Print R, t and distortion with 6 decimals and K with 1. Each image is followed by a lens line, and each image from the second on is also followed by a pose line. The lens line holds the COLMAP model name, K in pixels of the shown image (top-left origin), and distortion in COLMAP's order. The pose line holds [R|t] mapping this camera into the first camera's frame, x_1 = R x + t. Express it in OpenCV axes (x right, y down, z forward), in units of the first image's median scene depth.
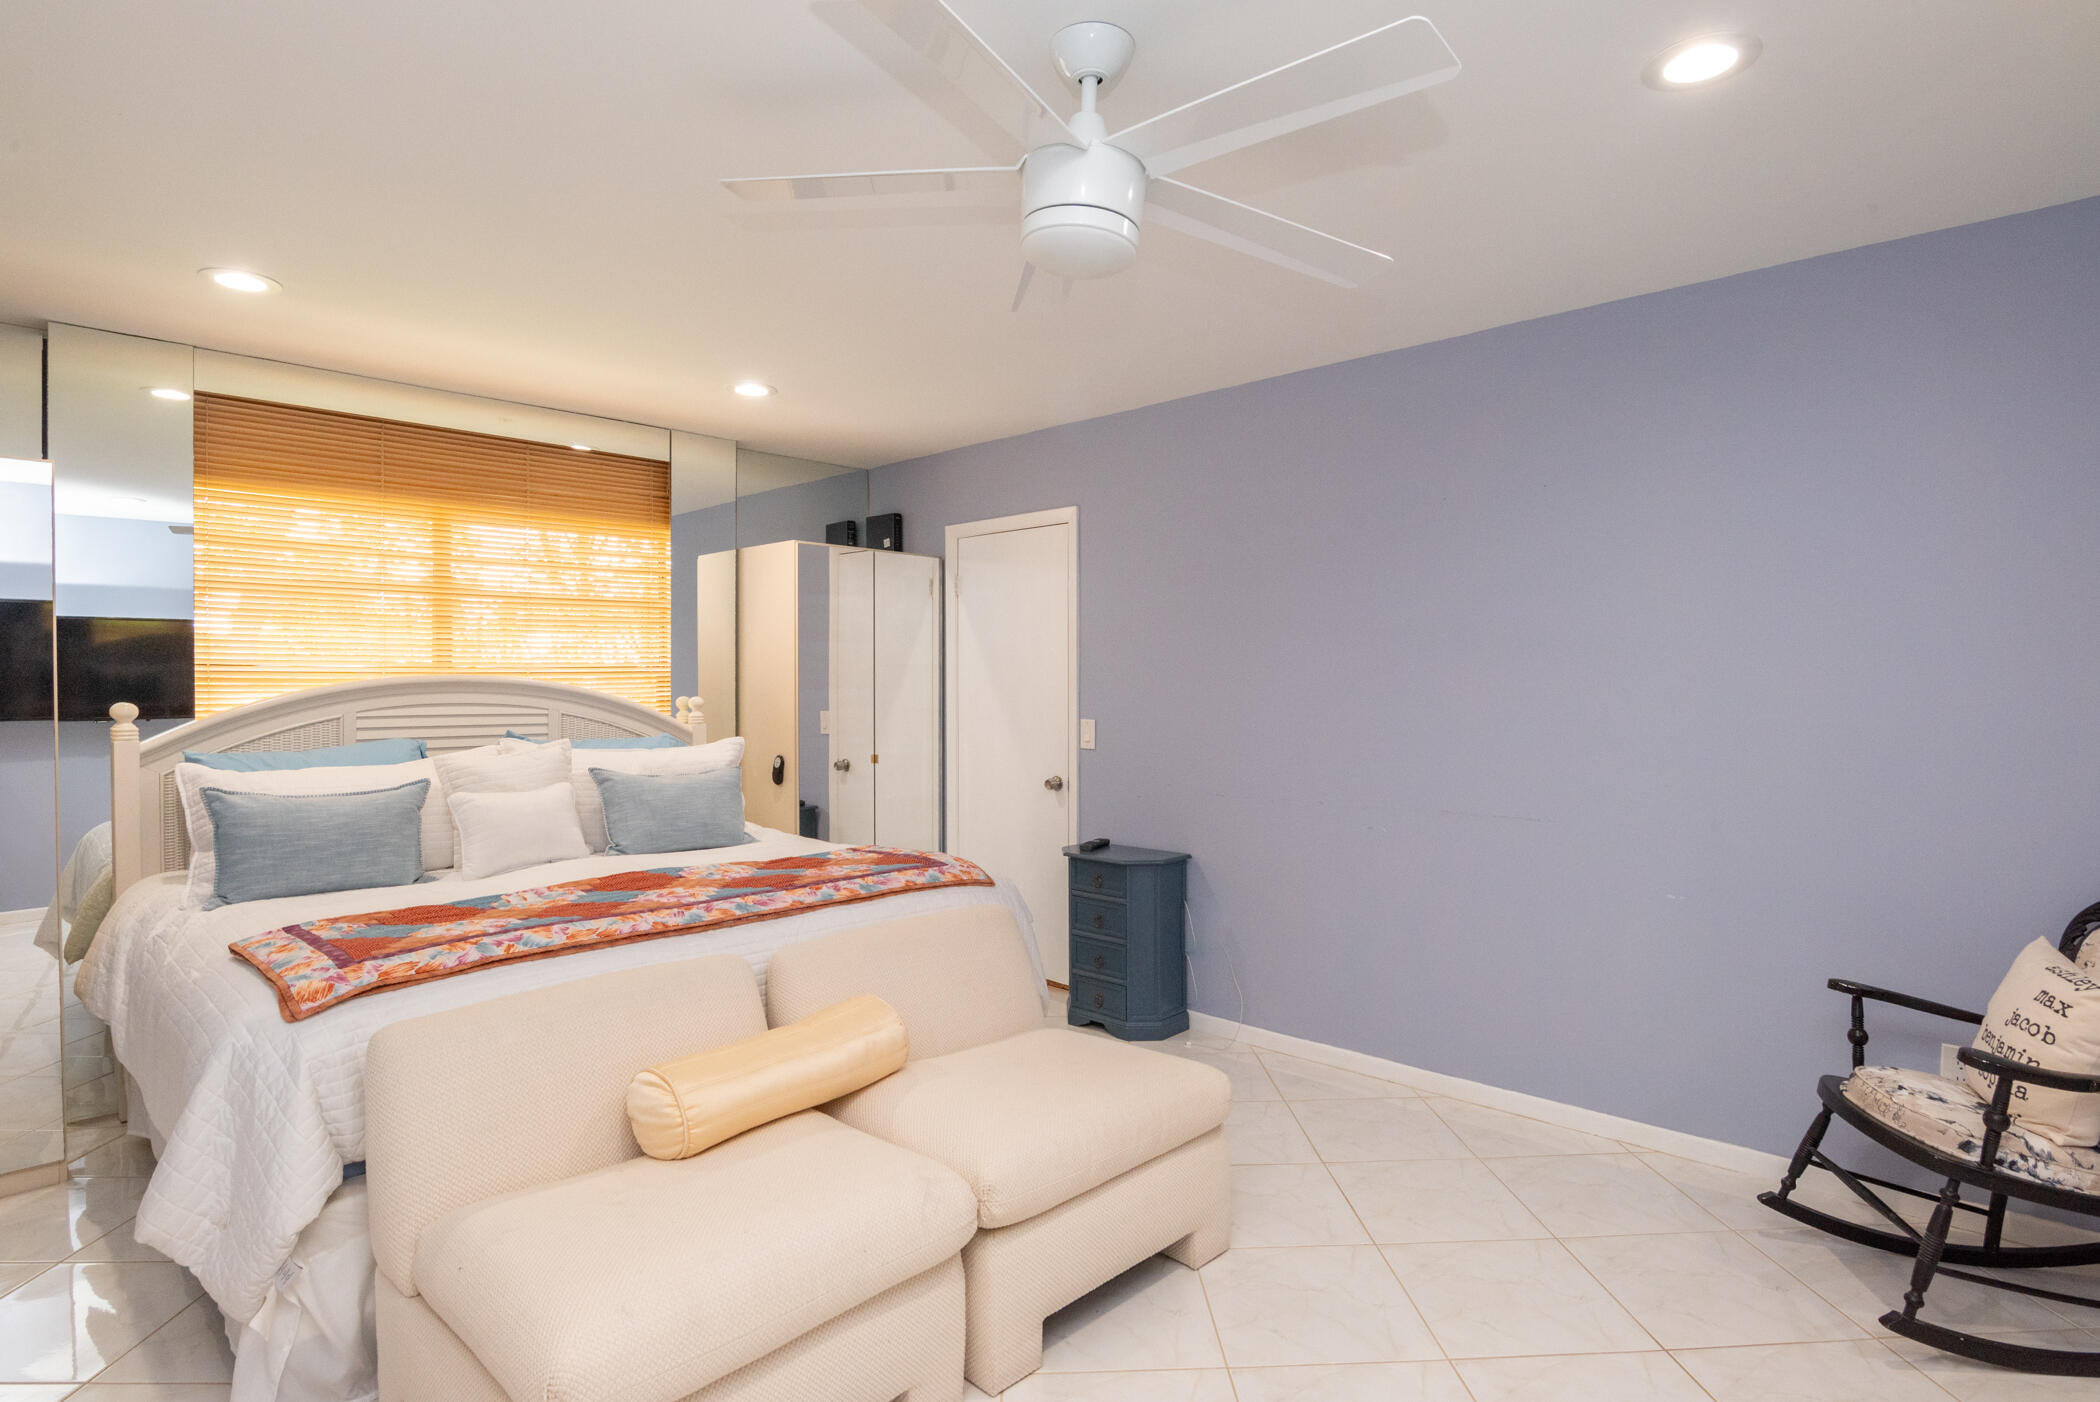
lens RADIAL K [[1067.7, 0, 1059.3], [0, 1067.7, 694.2], [0, 0, 1]] dist [-0.014217, -0.000393]
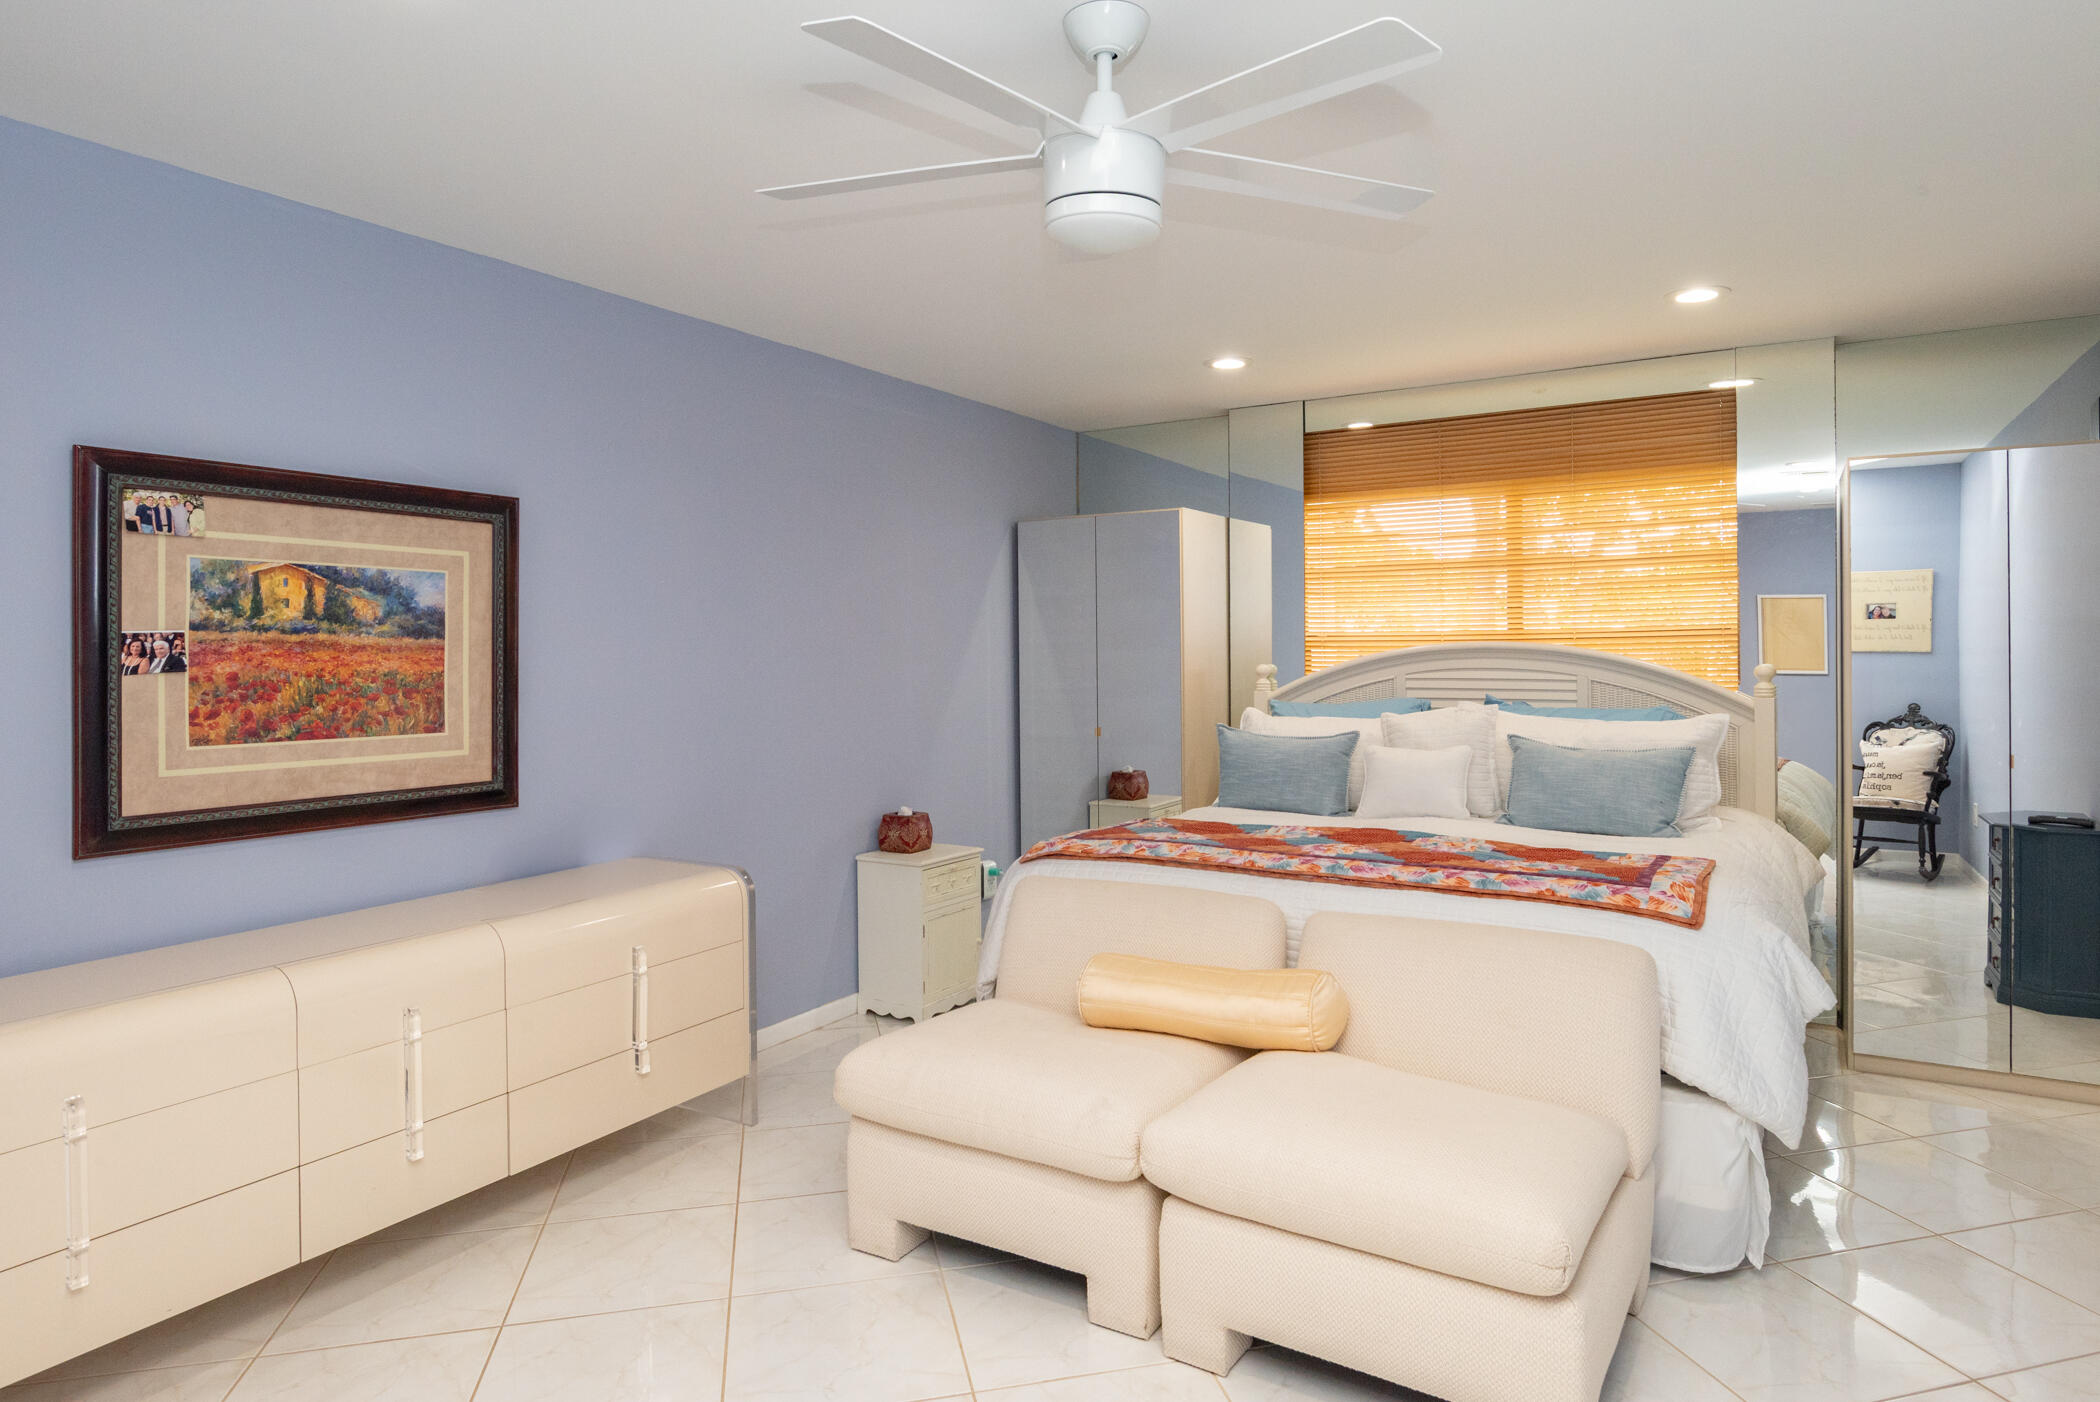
lens RADIAL K [[1171.4, 0, 1050.6], [0, 1171.4, 653.9], [0, 0, 1]] dist [-0.000602, -0.000143]
pose [[0.212400, 0.002420, -0.977180, 0.569940], [-0.003370, 0.999993, 0.001743, -0.007252], [0.977177, 0.002923, 0.212406, 0.364843]]
